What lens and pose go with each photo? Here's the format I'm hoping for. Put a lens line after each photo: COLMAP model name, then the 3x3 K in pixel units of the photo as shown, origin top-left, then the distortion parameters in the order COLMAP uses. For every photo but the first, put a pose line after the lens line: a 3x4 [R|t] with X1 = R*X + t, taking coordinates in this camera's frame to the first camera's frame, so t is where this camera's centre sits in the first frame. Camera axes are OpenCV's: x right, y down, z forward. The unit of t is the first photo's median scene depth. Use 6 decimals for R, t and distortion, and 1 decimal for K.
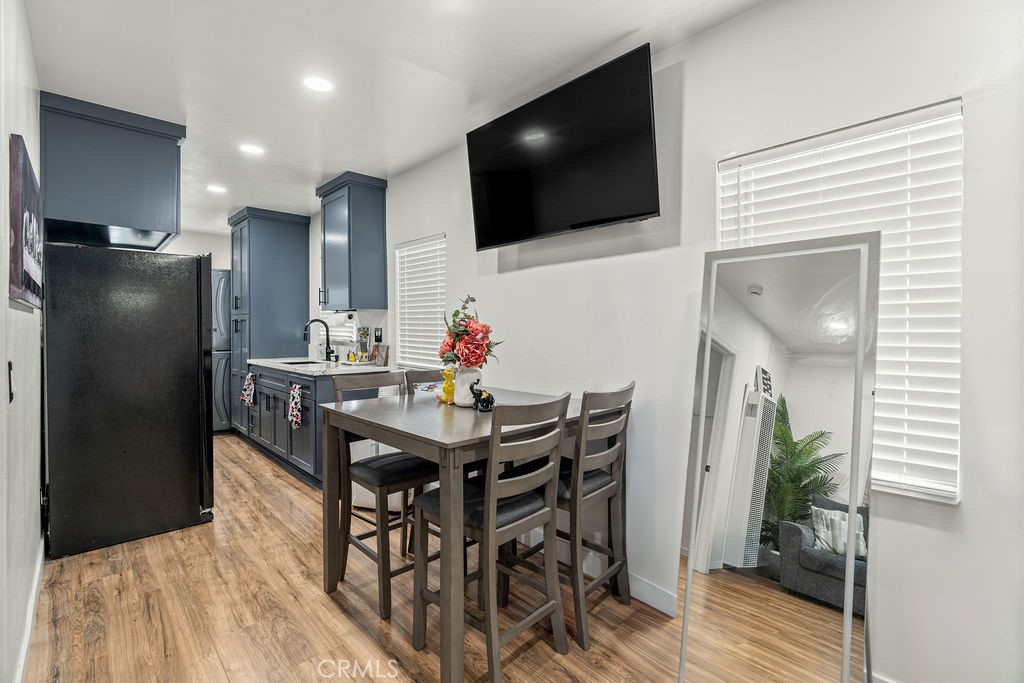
lens RADIAL K [[470.7, 0, 512.0], [0, 470.7, 341.5], [0, 0, 1]] dist [-0.002938, -0.000525]
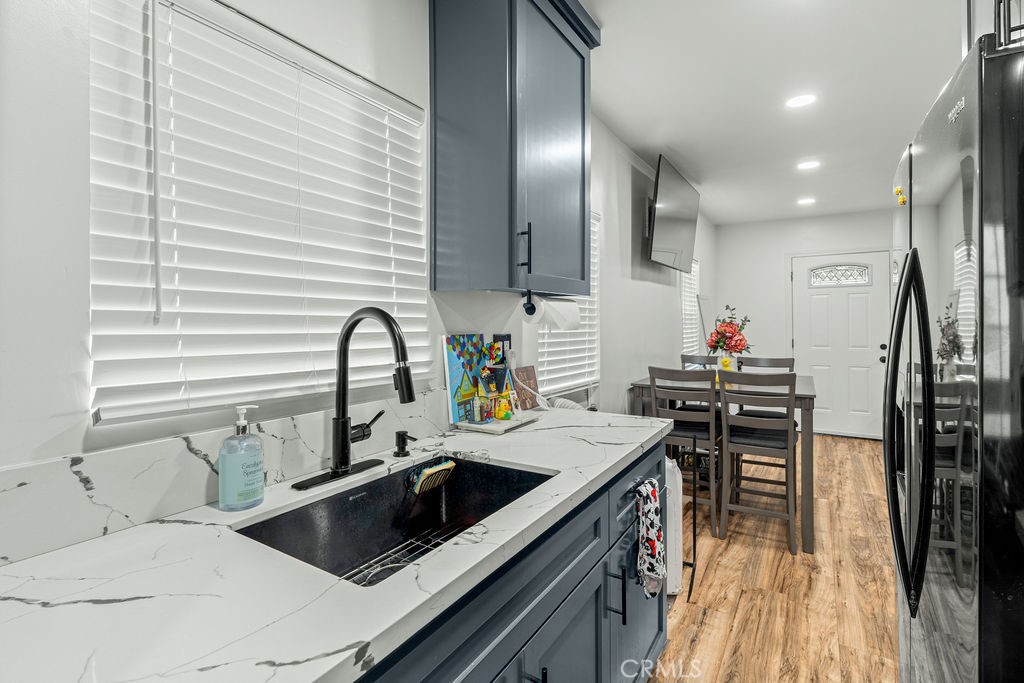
lens RADIAL K [[470.7, 0, 512.0], [0, 470.7, 341.5], [0, 0, 1]] dist [-0.002938, -0.000525]
pose [[-0.246415, -0.037604, 0.968435, -1.088637], [0.031596, 0.998404, 0.046807, -0.063335], [-0.968649, 0.042133, -0.244833, 1.632736]]
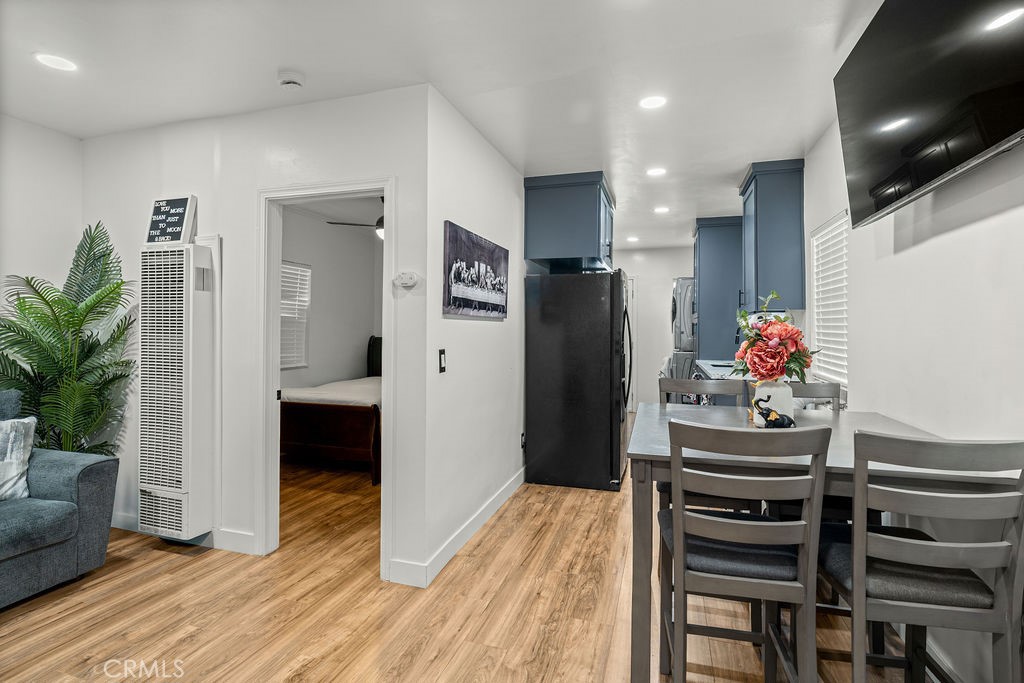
lens RADIAL K [[479.3, 0, 513.0], [0, 479.3, 327.9], [0, 0, 1]] dist [-0.004355, -0.000243]
pose [[0.489738, -0.003270, -0.871864, 0.328718], [-0.025703, 0.999504, -0.018186, -0.007156], [0.871491, 0.031316, 0.489411, 0.167079]]
